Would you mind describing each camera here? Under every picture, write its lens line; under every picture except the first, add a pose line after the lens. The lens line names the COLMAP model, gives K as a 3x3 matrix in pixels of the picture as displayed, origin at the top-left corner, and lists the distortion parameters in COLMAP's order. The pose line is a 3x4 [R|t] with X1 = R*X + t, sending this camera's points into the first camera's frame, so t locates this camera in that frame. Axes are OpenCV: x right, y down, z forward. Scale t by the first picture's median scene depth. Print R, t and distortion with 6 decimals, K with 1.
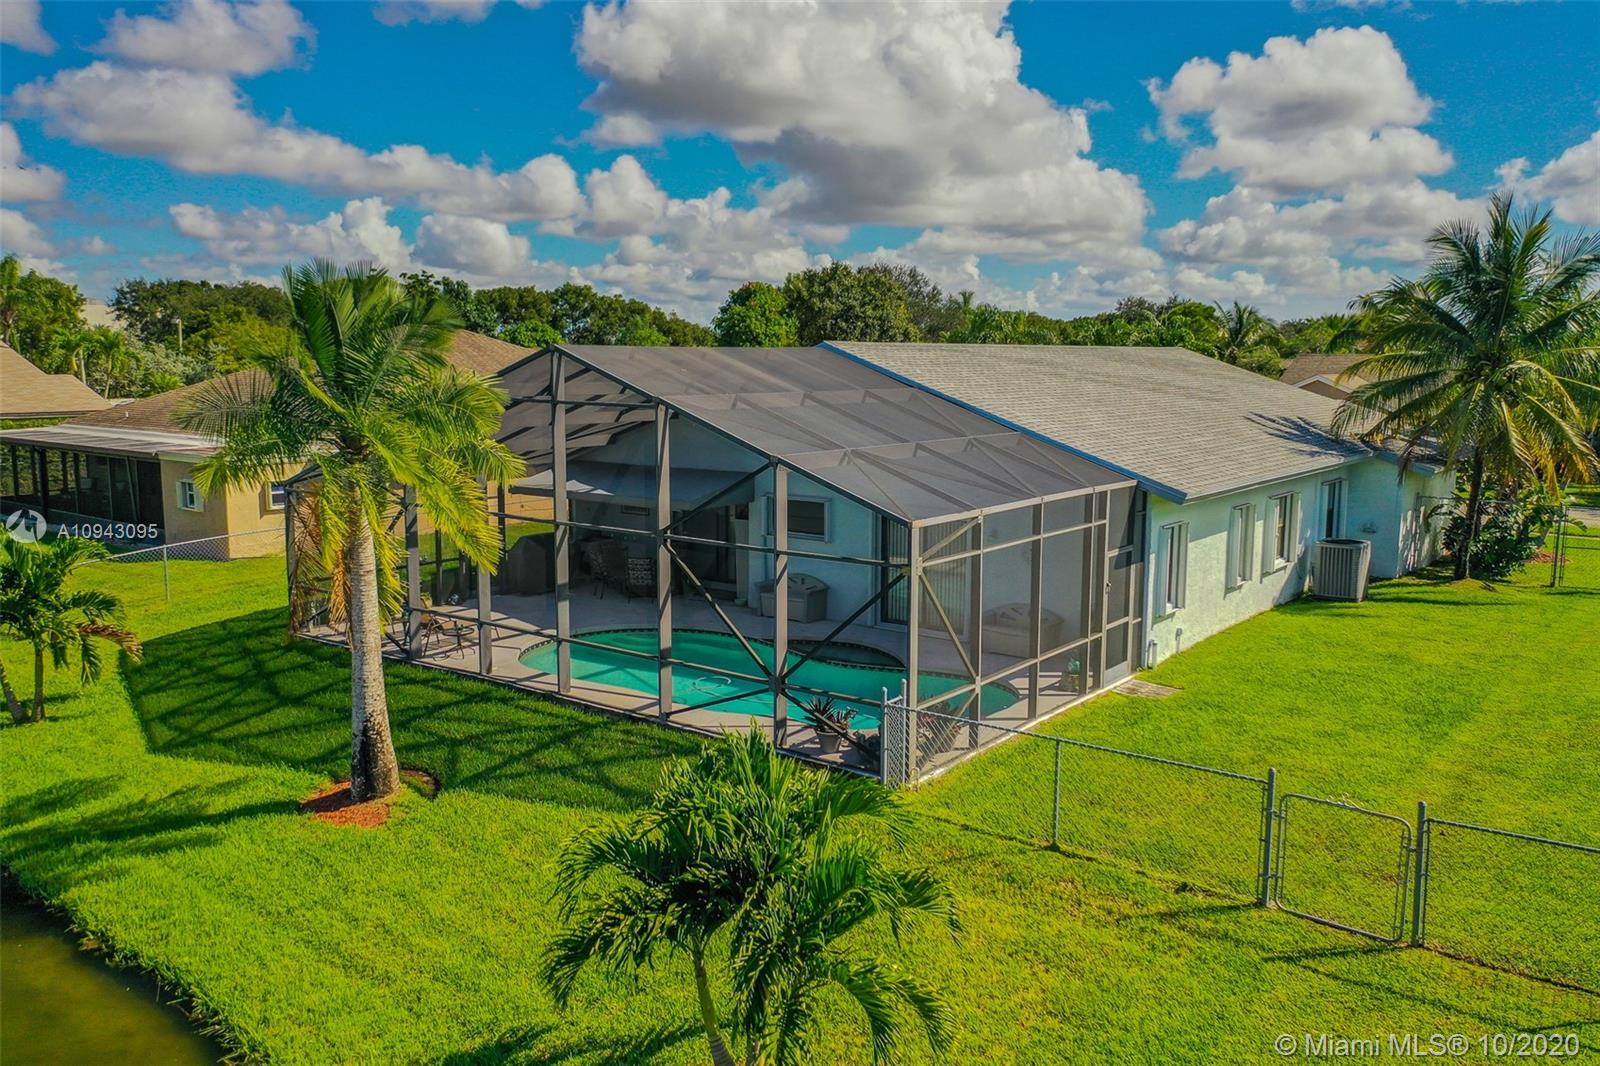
lens RADIAL K [[1249.4, 0, 805.6], [0, 1249.4, 485.1], [0, 0, 1]] dist [0.003859, -0.002780]
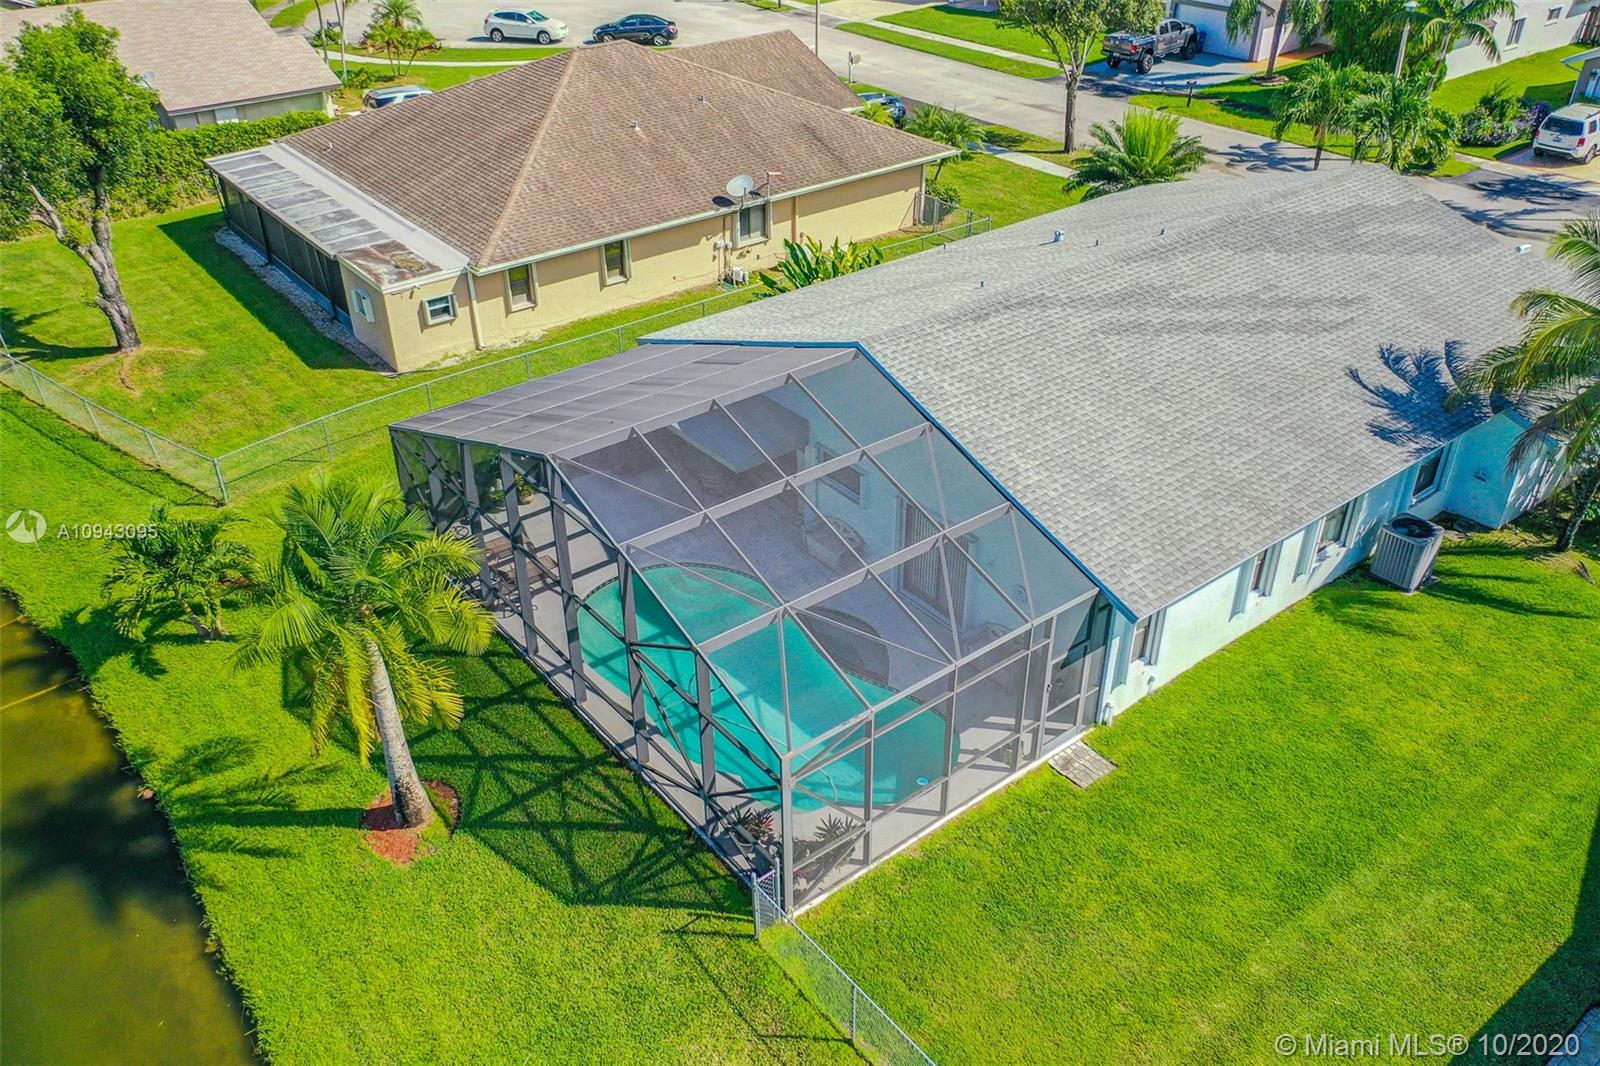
lens RADIAL K [[1268.4, 0, 800.0], [0, 1268.4, 533.0], [0, 0, 1]] dist [0.010297, 0.002458]
pose [[0.969369, 0.120888, -0.213796, 0.257835], [-0.012190, 0.893088, 0.449716, -0.538818], [0.245304, -0.433335, 0.867206, 0.057595]]
